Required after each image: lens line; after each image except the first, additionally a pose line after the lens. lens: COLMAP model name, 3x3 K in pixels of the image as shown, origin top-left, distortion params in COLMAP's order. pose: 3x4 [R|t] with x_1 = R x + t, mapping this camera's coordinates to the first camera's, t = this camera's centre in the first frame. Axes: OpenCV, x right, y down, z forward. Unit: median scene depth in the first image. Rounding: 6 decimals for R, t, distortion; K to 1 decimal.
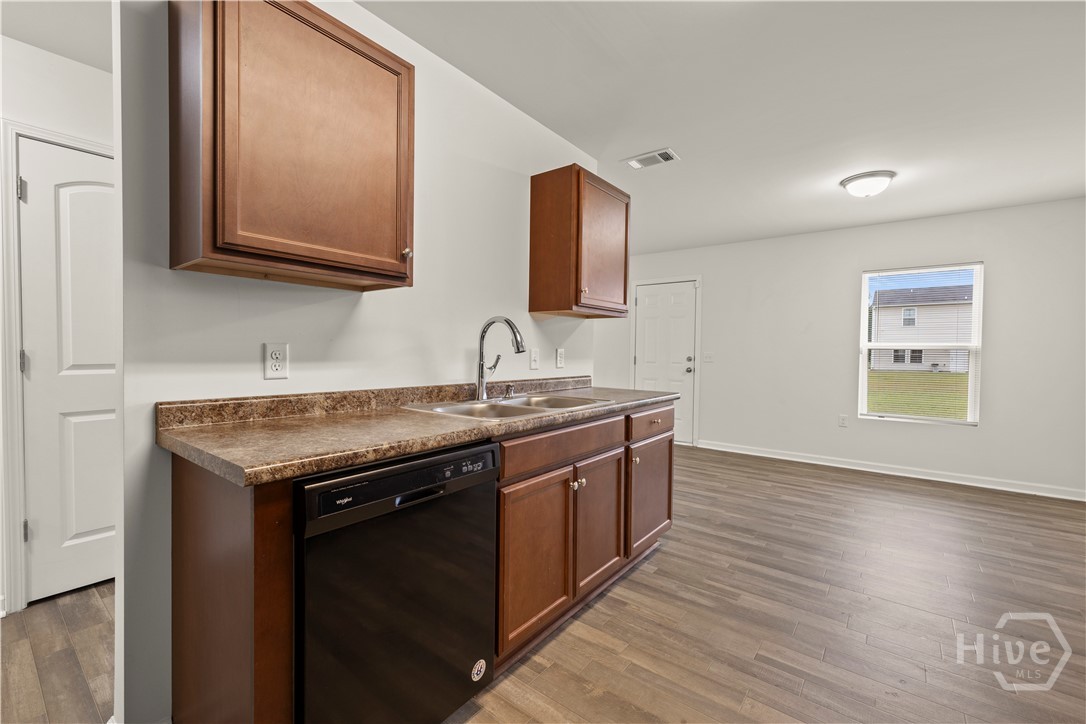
lens RADIAL K [[456.4, 0, 544.0], [0, 456.4, 357.4], [0, 0, 1]] dist [-0.000857, 0.000079]
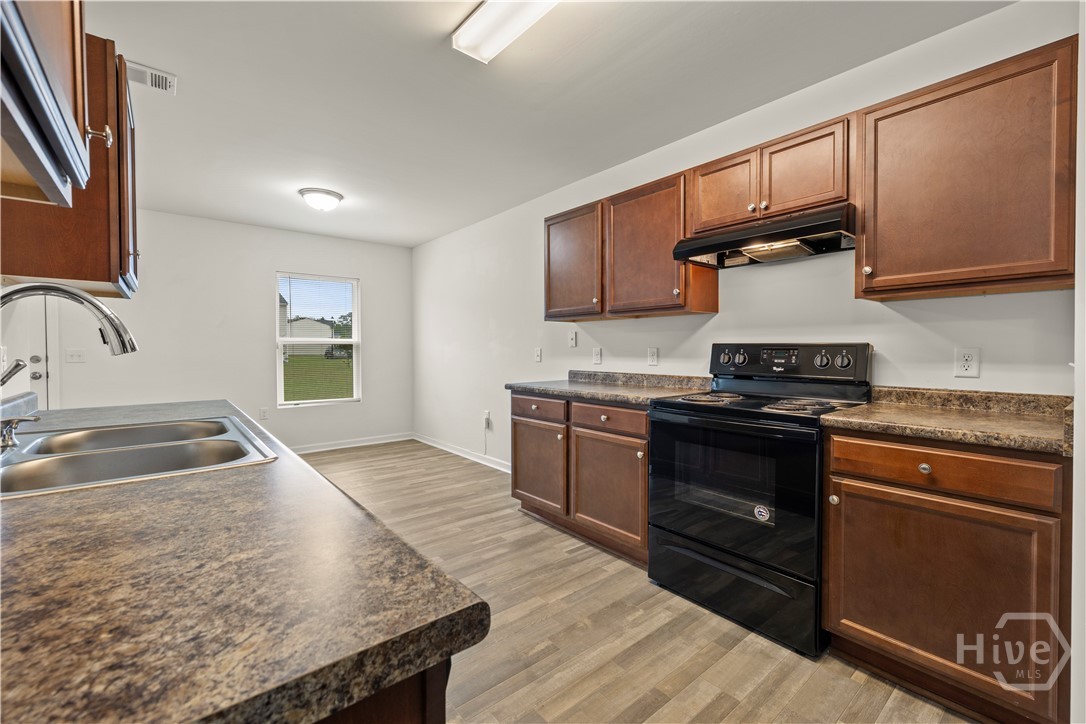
lens RADIAL K [[456.4, 0, 544.0], [0, 456.4, 357.4], [0, 0, 1]] dist [-0.000857, 0.000079]
pose [[0.215462, -0.029871, 0.976055, -0.298002], [0.016216, 0.999504, 0.027009, -0.008783], [-0.976378, 0.010008, 0.215839, 0.223082]]
